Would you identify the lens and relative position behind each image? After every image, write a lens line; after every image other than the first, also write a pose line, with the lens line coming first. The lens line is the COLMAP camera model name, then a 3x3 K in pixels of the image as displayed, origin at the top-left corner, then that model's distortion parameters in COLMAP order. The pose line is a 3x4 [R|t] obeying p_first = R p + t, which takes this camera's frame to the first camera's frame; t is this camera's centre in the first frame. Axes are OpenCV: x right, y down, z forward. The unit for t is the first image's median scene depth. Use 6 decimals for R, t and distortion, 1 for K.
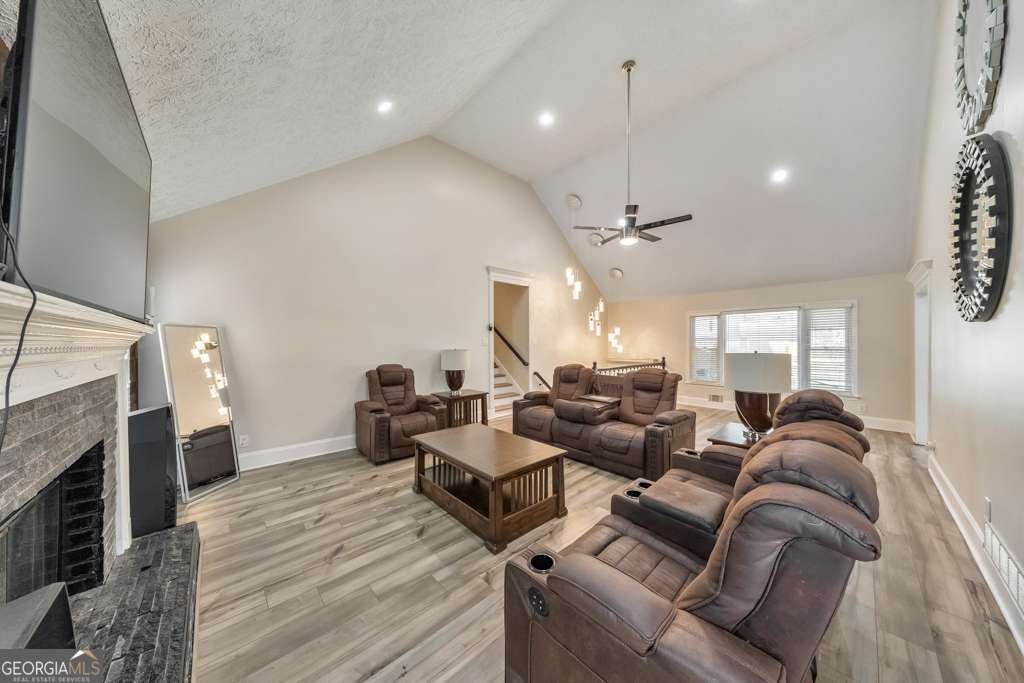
lens RADIAL K [[327.6, 0, 512.3], [0, 327.6, 344.9], [0, 0, 1]] dist [0.000479, 0.000041]
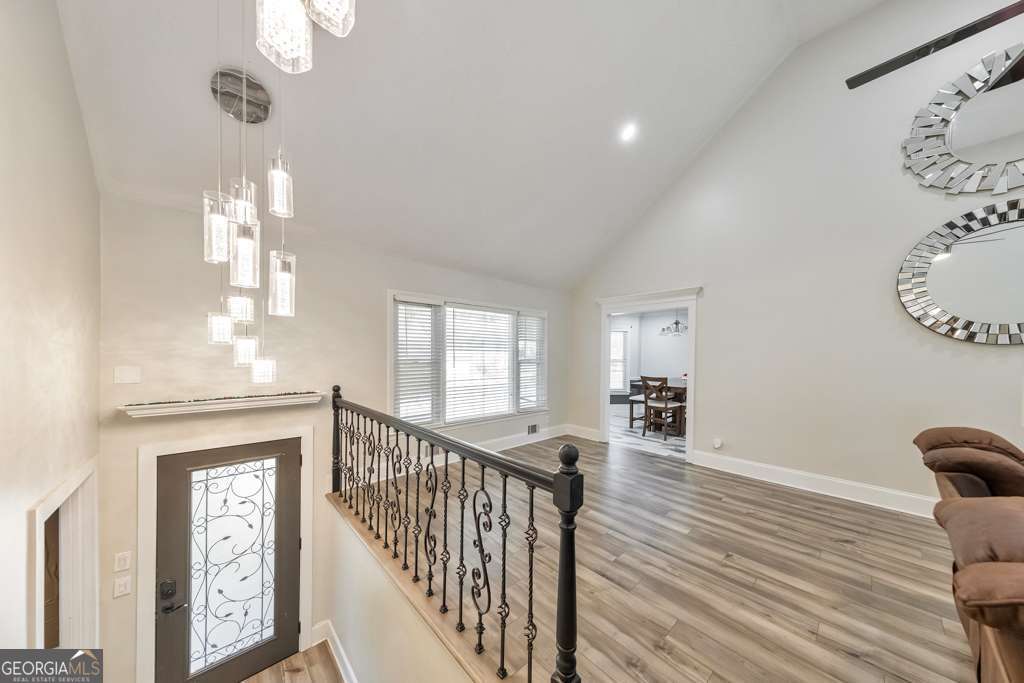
lens RADIAL K [[331.8, 0, 509.9], [0, 331.8, 358.4], [0, 0, 1]] dist [0.000632, 0.000083]
pose [[0.011215, -0.008020, 0.999905, 0.042240], [-0.010775, 0.999909, 0.008141, -0.003389], [-0.999879, -0.010866, 0.011127, 0.881239]]
